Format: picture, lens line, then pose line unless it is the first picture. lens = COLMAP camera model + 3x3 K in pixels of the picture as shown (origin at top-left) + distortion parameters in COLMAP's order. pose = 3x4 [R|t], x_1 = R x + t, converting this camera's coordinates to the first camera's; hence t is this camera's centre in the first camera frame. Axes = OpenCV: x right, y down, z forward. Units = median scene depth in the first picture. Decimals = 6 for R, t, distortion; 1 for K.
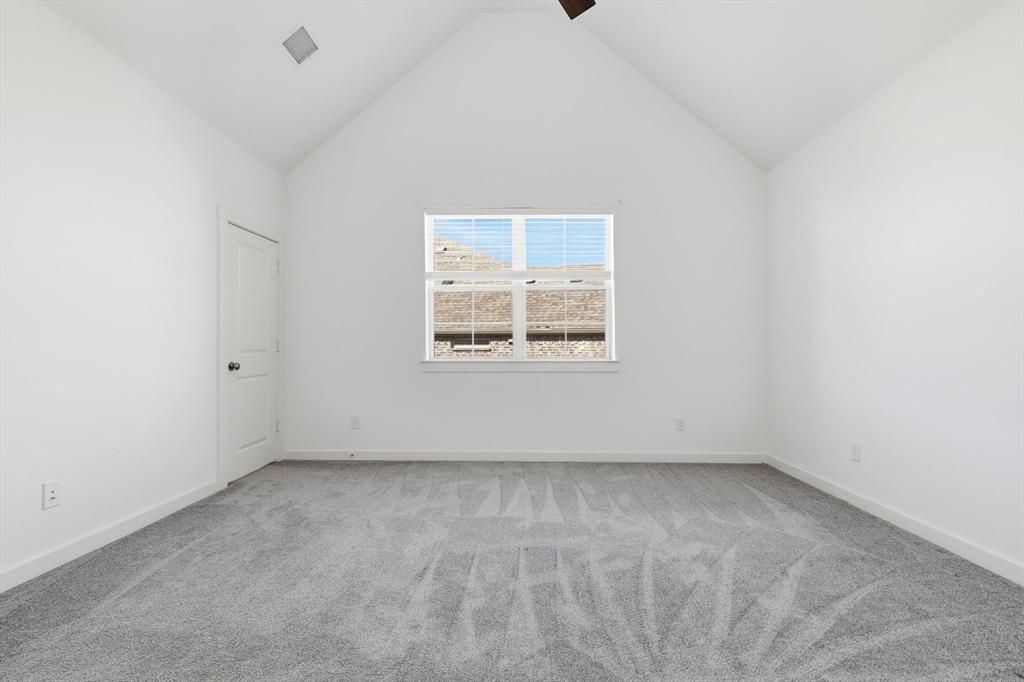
lens RADIAL K [[446.7, 0, 514.0], [0, 446.7, 347.2], [0, 0, 1]] dist [0.002502, 0.000638]
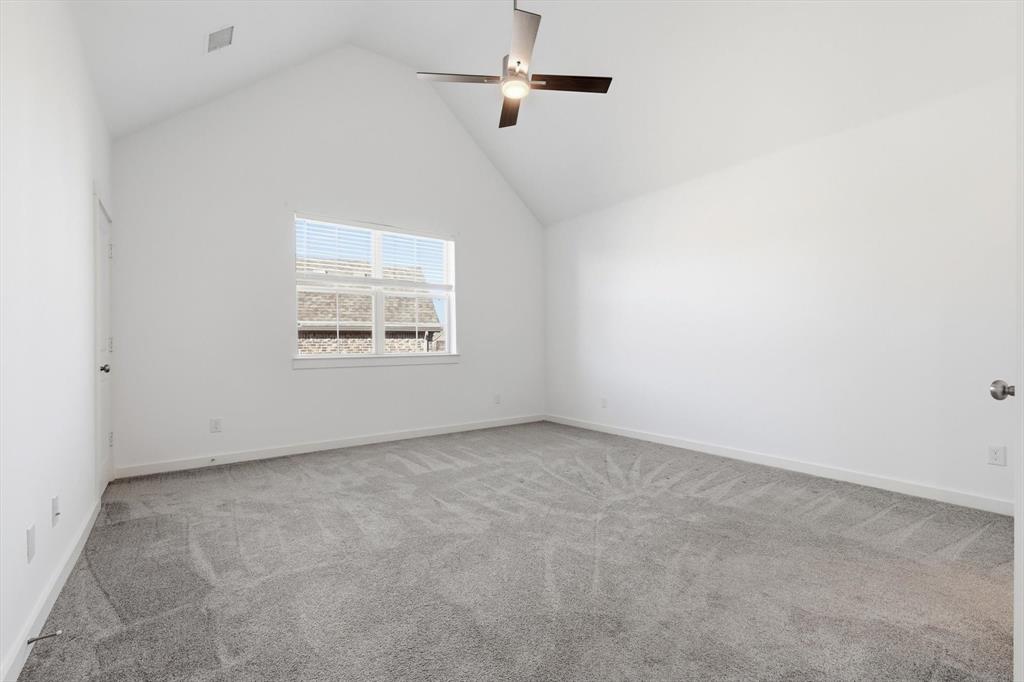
lens RADIAL K [[454.3, 0, 512.0], [0, 454.3, 341.0], [0, 0, 1]] dist [0.002728, 0.000338]
pose [[0.793038, -0.001630, 0.609170, -0.483943], [0.006406, 0.999963, -0.005663, 0.000282], [-0.609139, 0.008393, 0.793019, -0.159032]]
